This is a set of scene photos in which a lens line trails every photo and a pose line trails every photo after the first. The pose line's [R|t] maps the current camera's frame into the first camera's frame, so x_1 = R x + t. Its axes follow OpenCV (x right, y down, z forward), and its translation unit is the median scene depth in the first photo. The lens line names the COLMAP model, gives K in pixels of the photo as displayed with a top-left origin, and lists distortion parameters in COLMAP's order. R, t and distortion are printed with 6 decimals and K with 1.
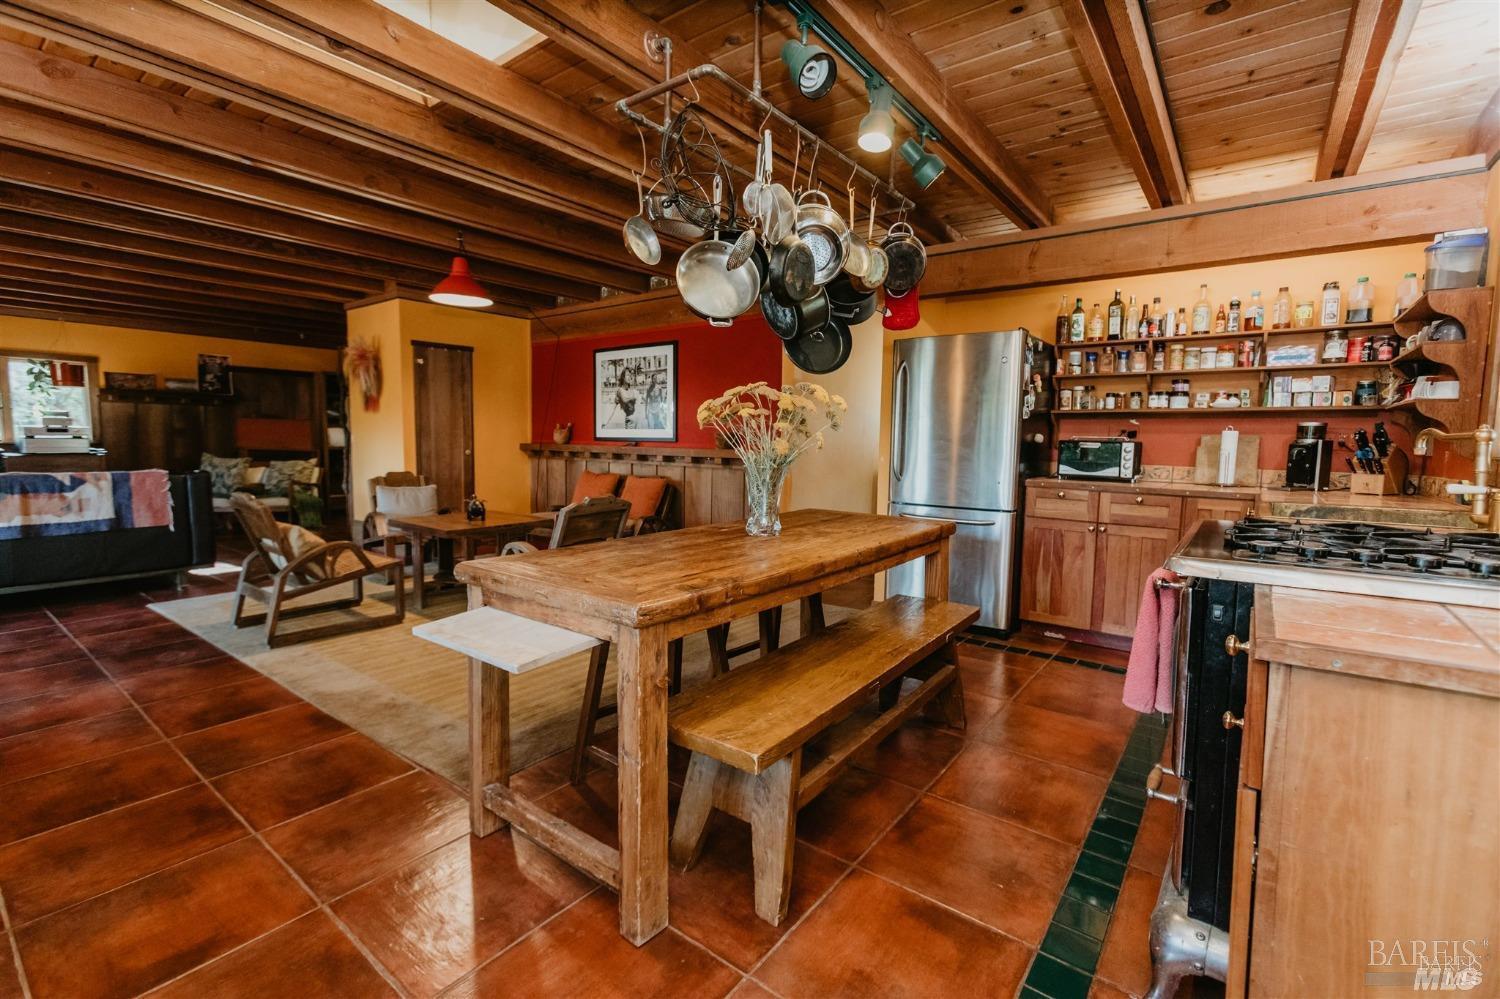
lens RADIAL K [[664.8, 0, 762.8], [0, 664.8, 492.3], [0, 0, 1]] dist [-0.017624, 0.013757]
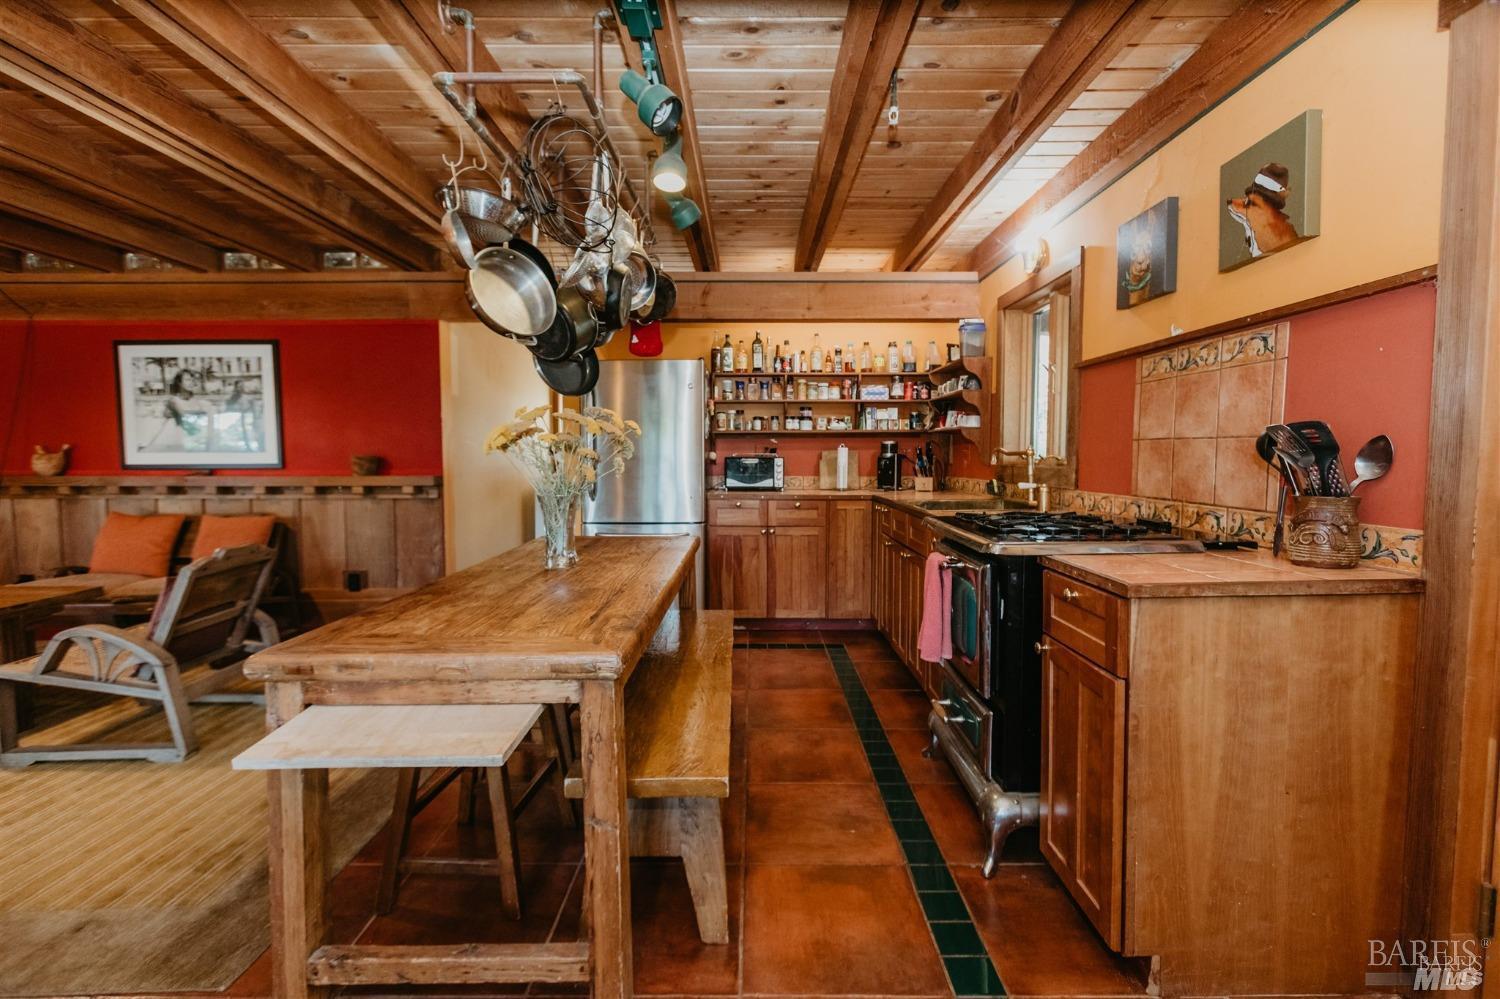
lens RADIAL K [[664.8, 0, 762.8], [0, 664.8, 492.3], [0, 0, 1]] dist [-0.017624, 0.013757]
pose [[0.796812, -0.051528, 0.602026, -0.210354], [0.064519, 0.997916, 0.000020, -0.015145], [-0.600773, 0.038826, 0.798476, 0.049485]]
